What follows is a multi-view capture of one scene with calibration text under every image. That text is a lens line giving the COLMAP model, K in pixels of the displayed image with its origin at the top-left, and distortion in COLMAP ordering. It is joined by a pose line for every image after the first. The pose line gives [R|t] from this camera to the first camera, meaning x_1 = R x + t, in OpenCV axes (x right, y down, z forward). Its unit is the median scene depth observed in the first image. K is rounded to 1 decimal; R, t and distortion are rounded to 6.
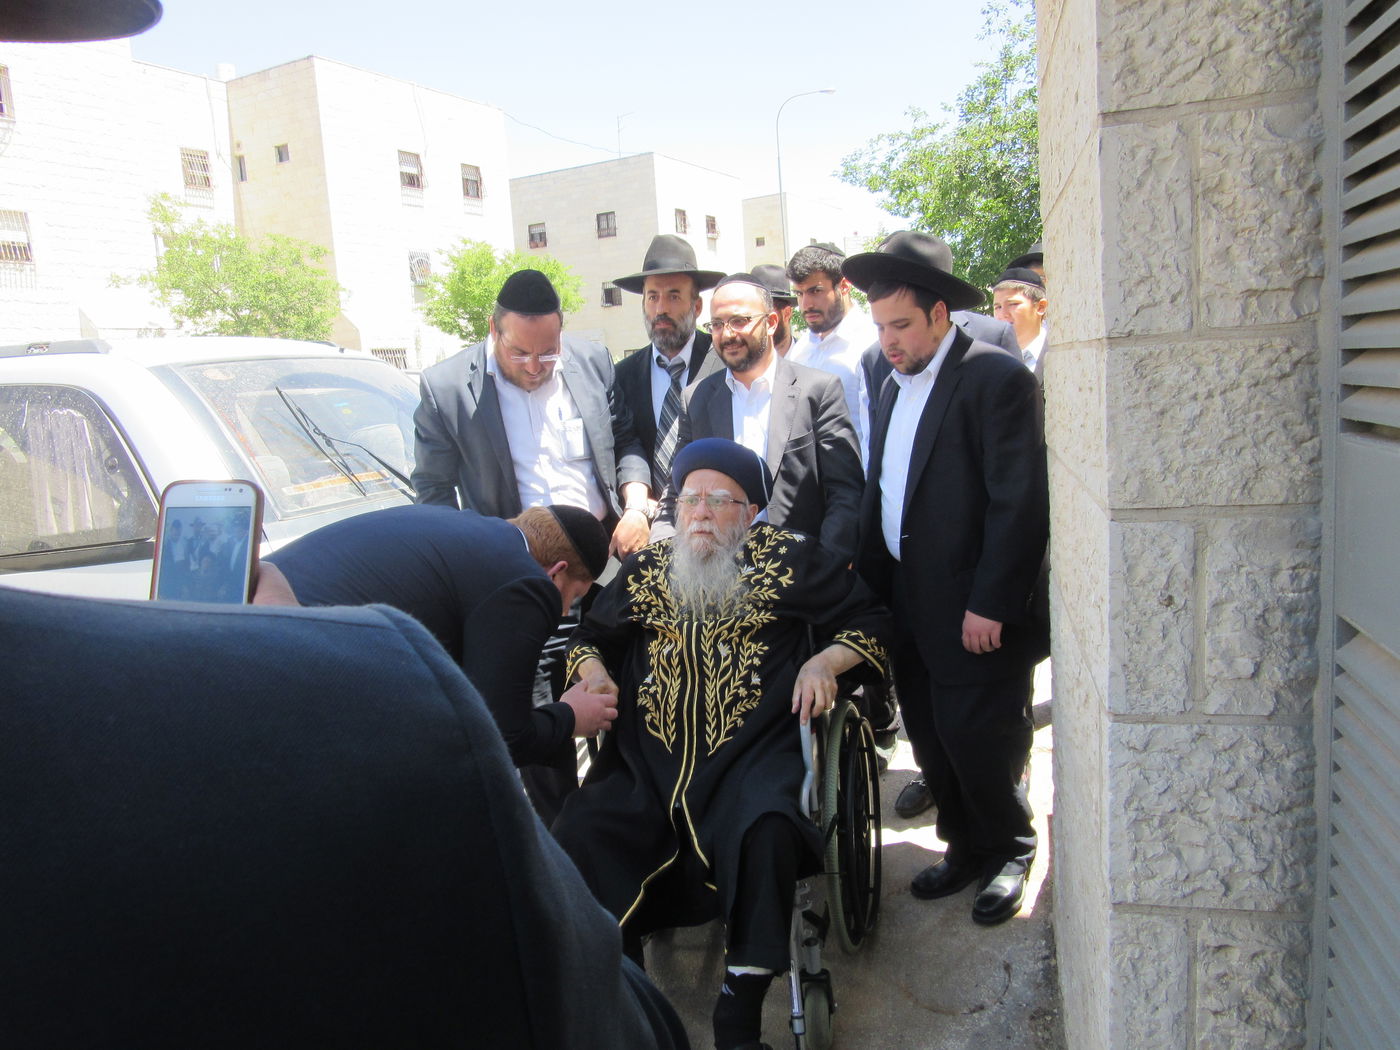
lens RADIAL K [[924.3, 0, 700.0], [0, 924.3, 525.0], [0, 0, 1]] dist [-0.034788, -0.052491]
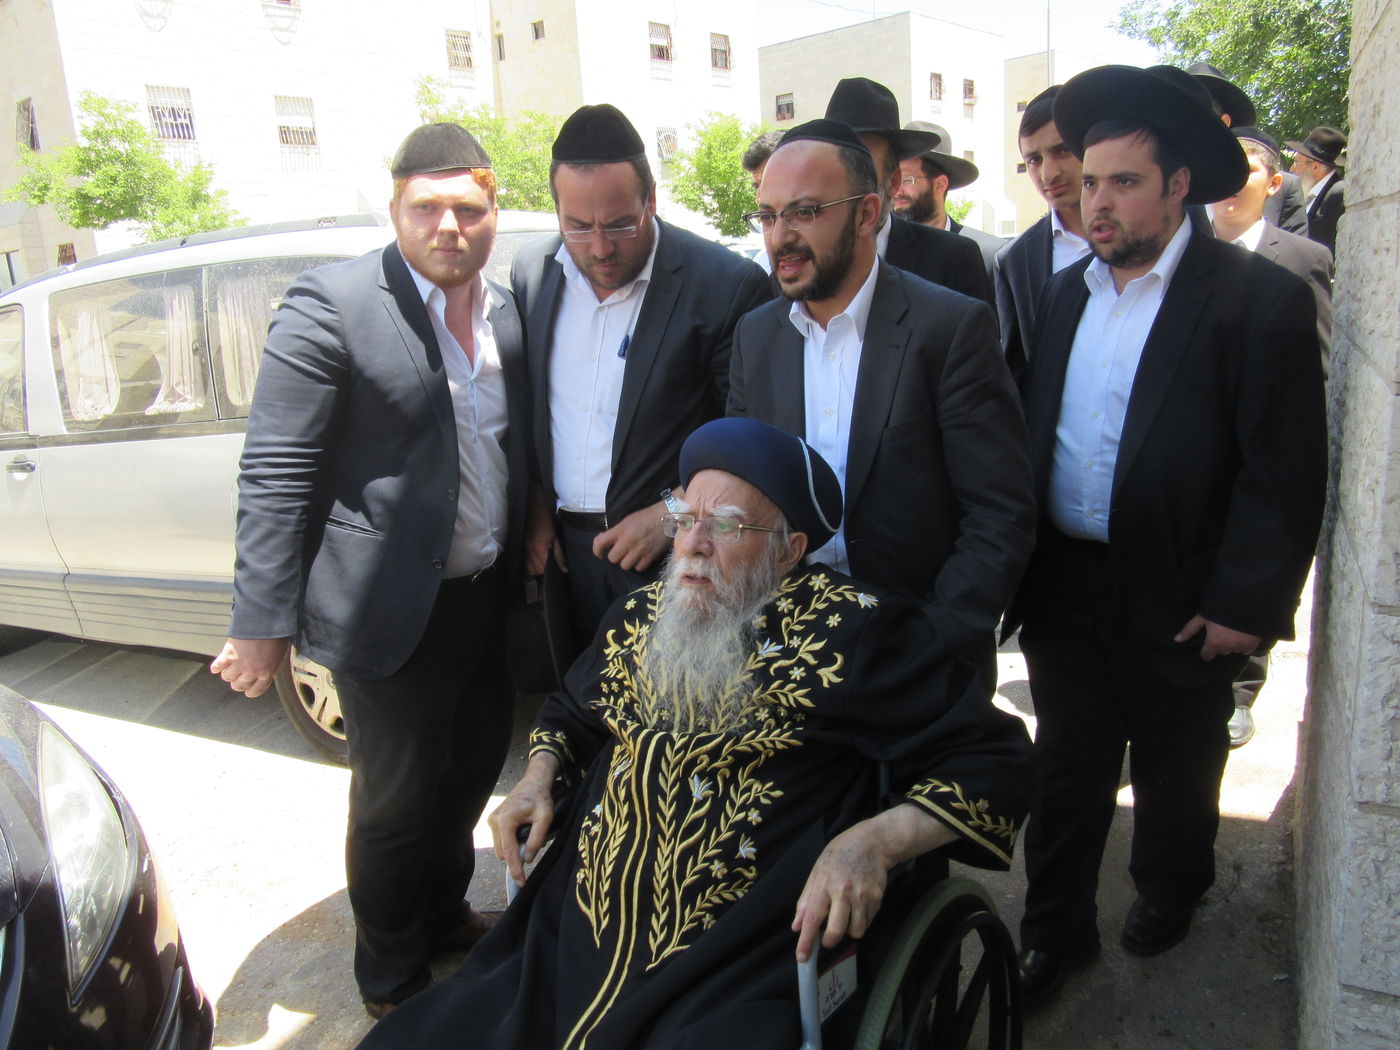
lens RADIAL K [[924.3, 0, 700.0], [0, 924.3, 525.0], [0, 0, 1]] dist [-0.034788, -0.052491]
pose [[0.967625, 0.070163, -0.242443, 0.158861], [-0.039318, 0.990760, 0.129803, -0.109032], [0.249310, -0.116068, 0.961443, 0.455886]]
